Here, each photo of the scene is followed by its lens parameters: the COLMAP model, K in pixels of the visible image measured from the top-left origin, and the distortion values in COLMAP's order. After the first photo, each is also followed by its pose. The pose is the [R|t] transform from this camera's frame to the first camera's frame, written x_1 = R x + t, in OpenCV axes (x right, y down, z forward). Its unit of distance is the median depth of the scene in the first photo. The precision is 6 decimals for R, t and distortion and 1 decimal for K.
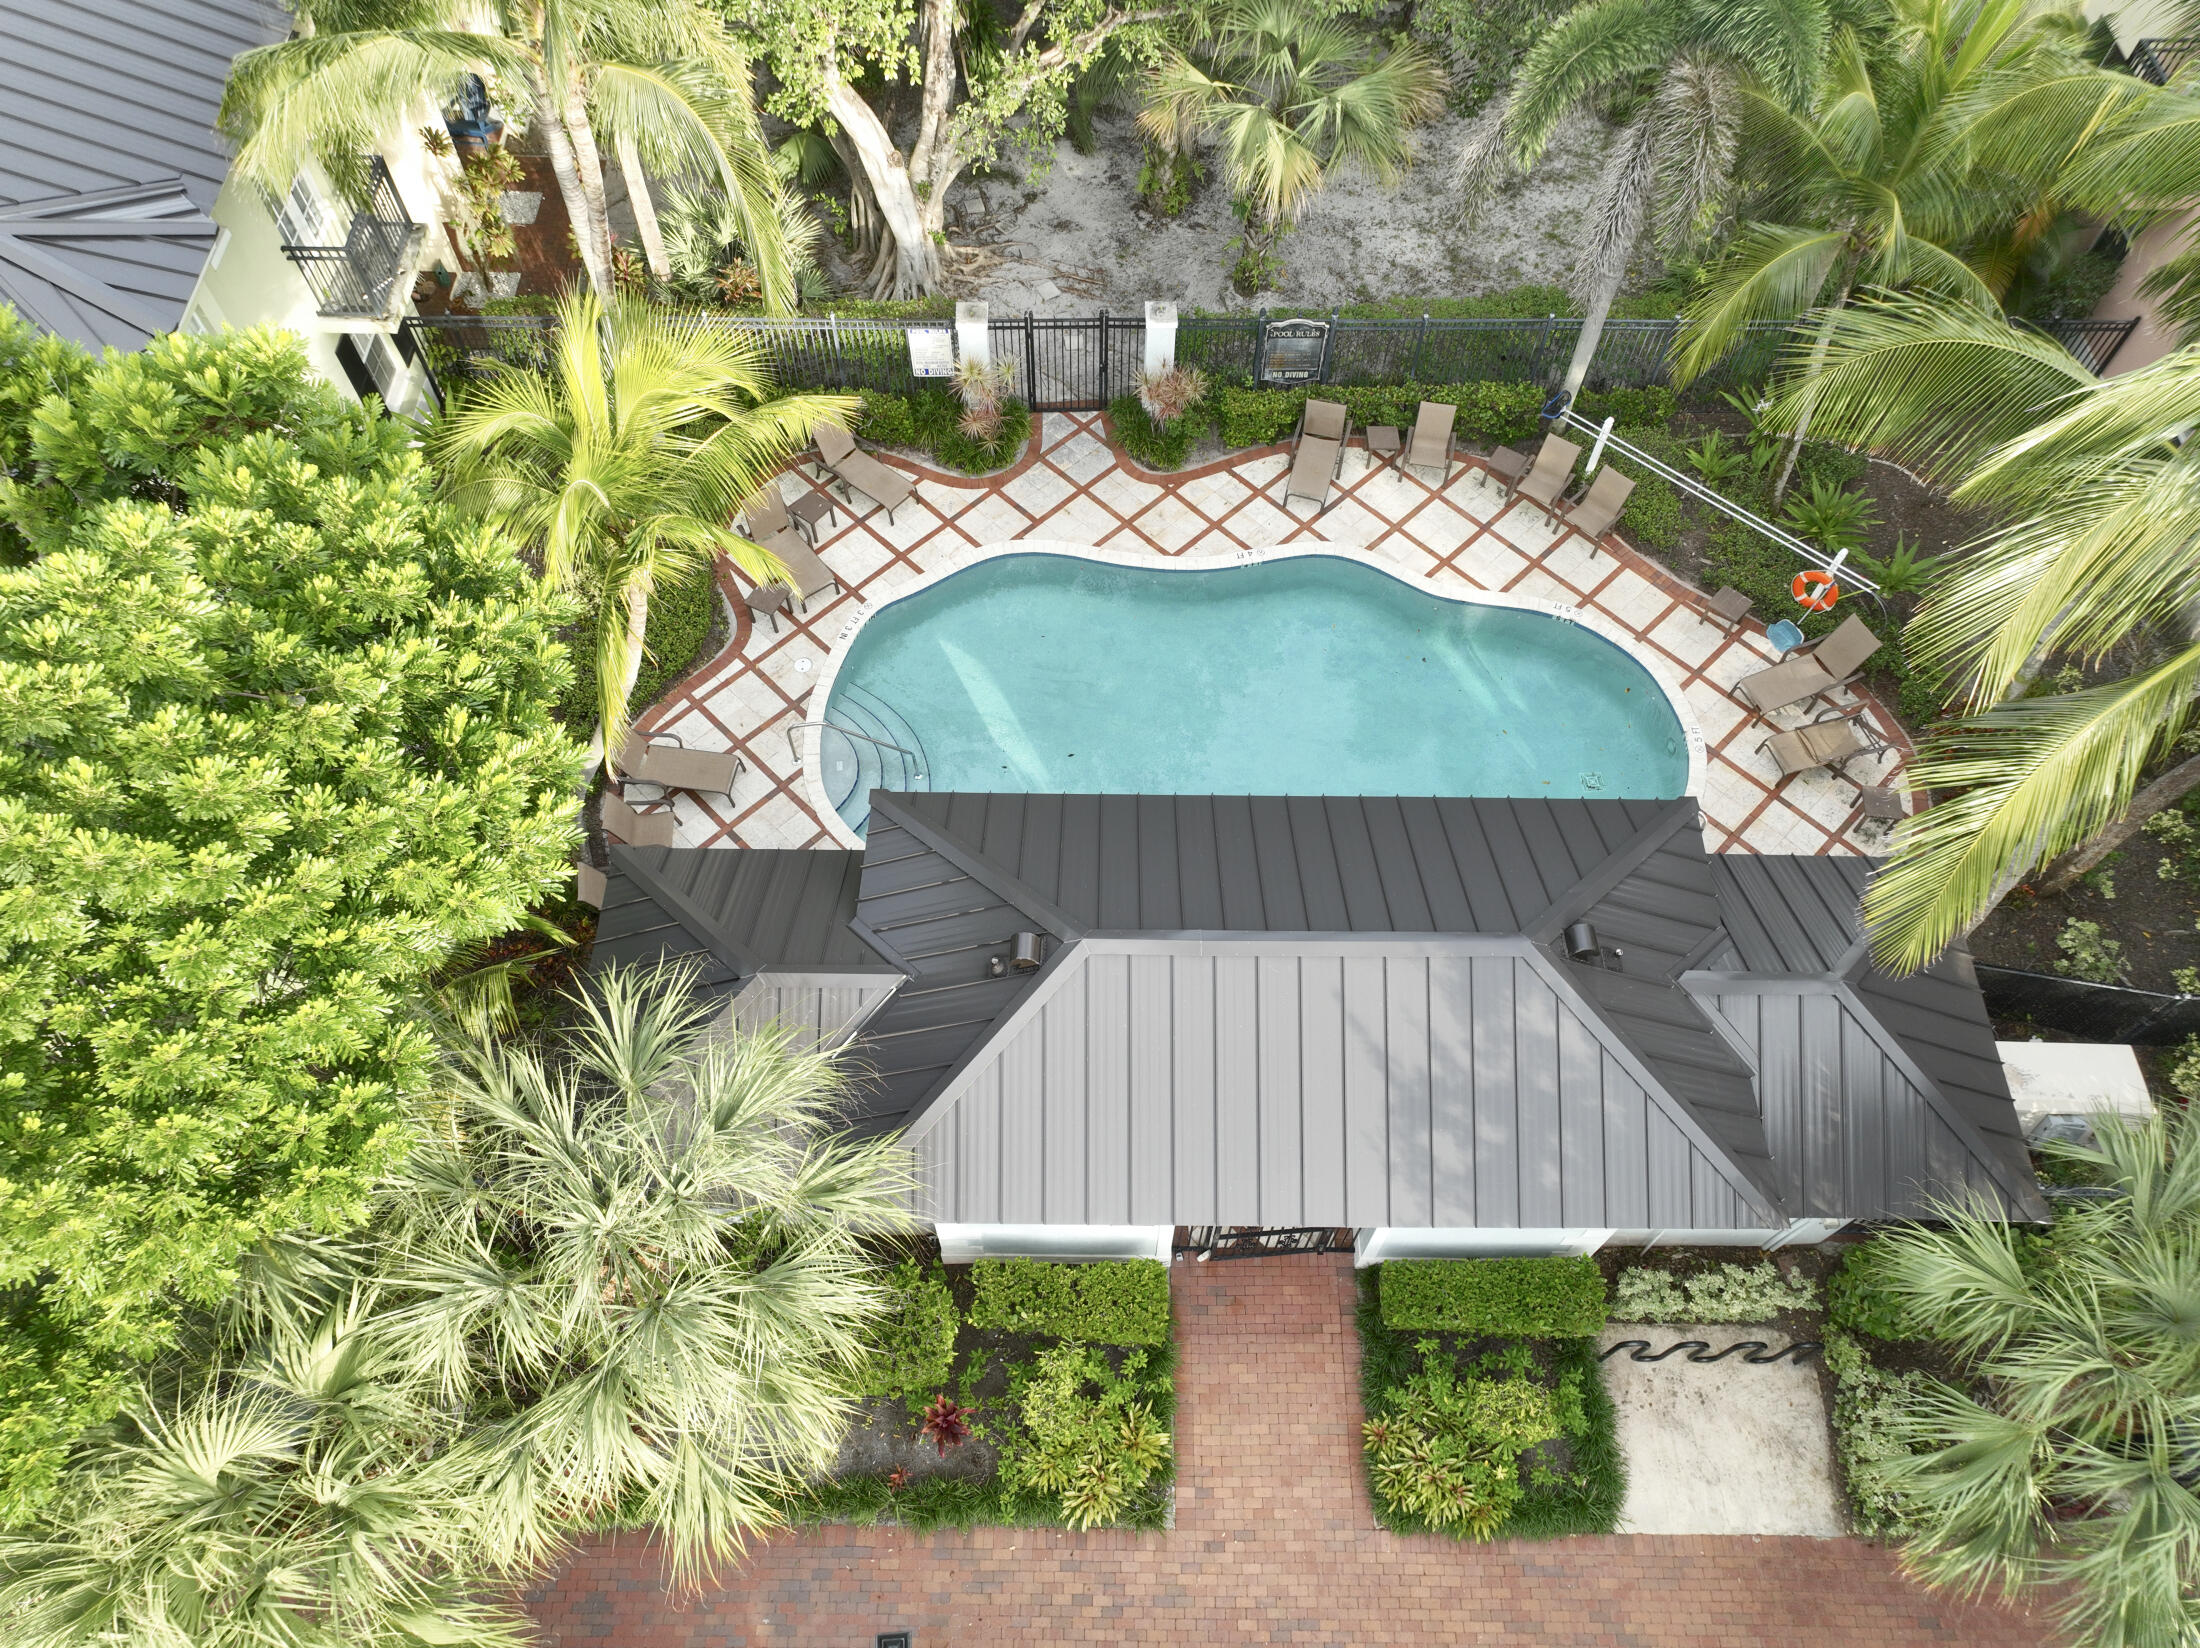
lens RADIAL K [[1531.4, 0, 1103.4], [0, 1531.4, 822.8], [0, 0, 1]] dist [0.008683, -0.002012]
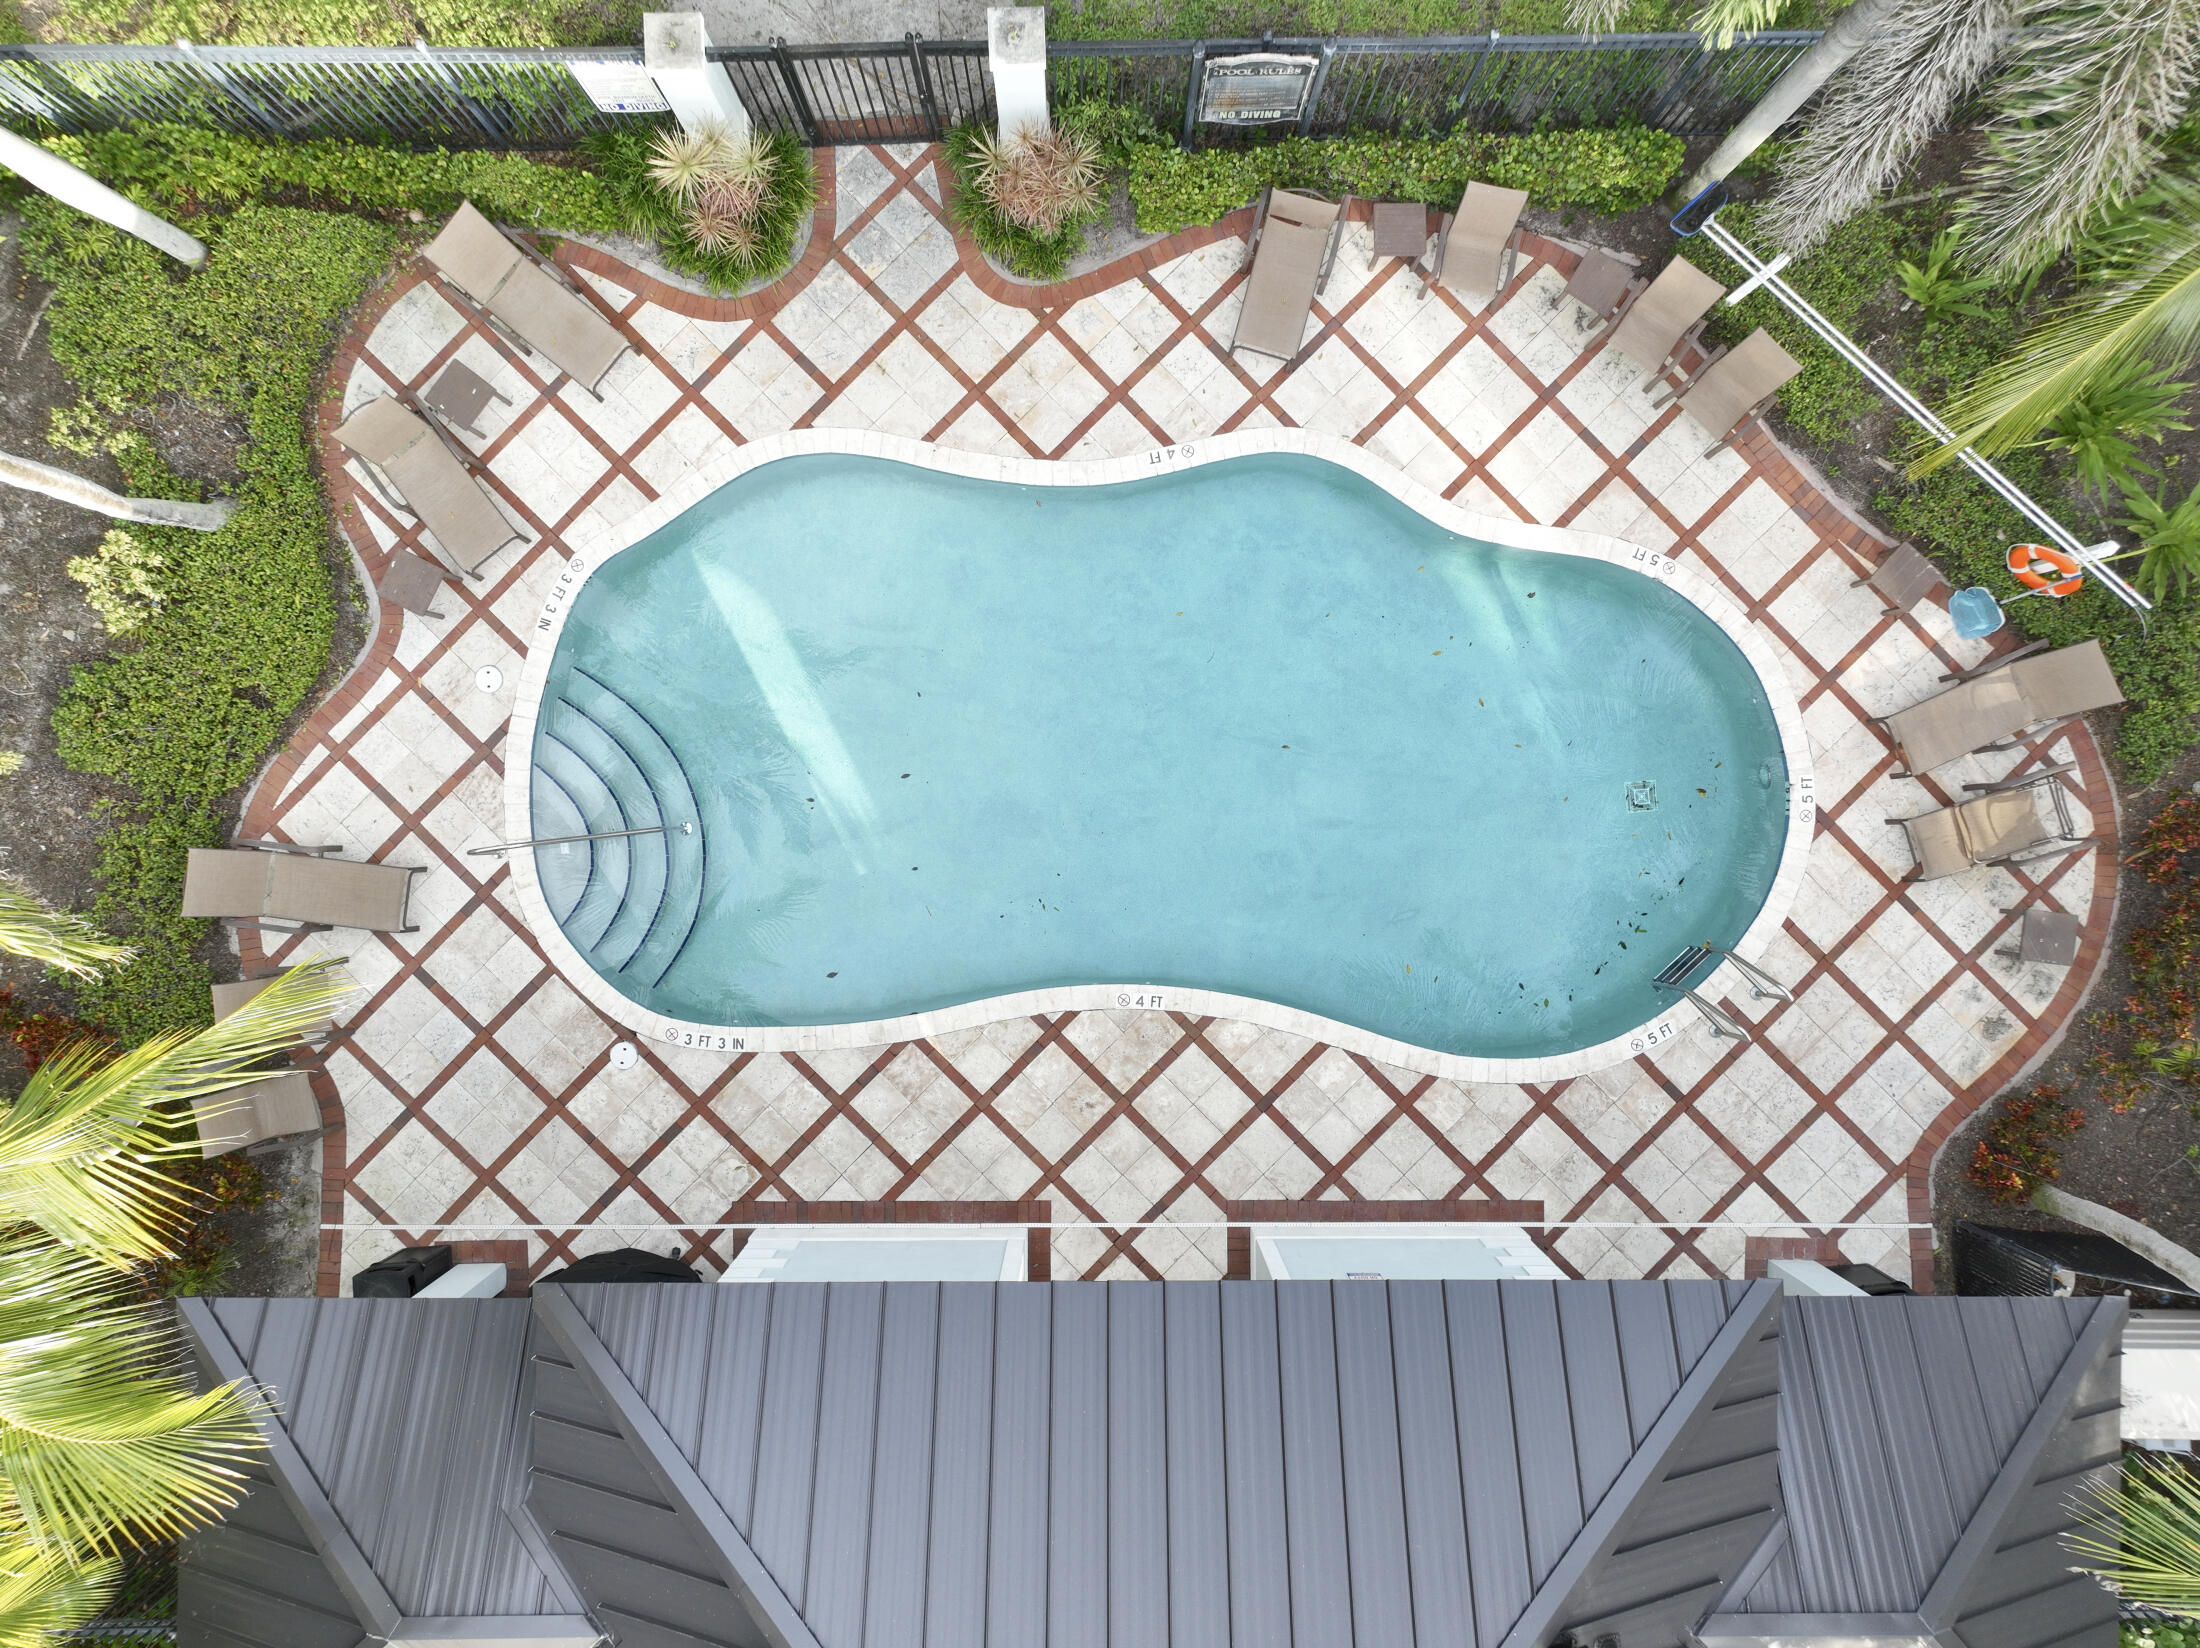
lens RADIAL K [[1531.4, 0, 1096.7], [0, 1531.4, 824.3], [0, 0, 1]] dist [0.008683, -0.002012]
pose [[0.999981, -0.006050, 0.000773, 0.063529], [0.004775, 0.855420, 0.517913, -0.372527], [-0.003794, -0.517900, 0.855433, 0.376360]]
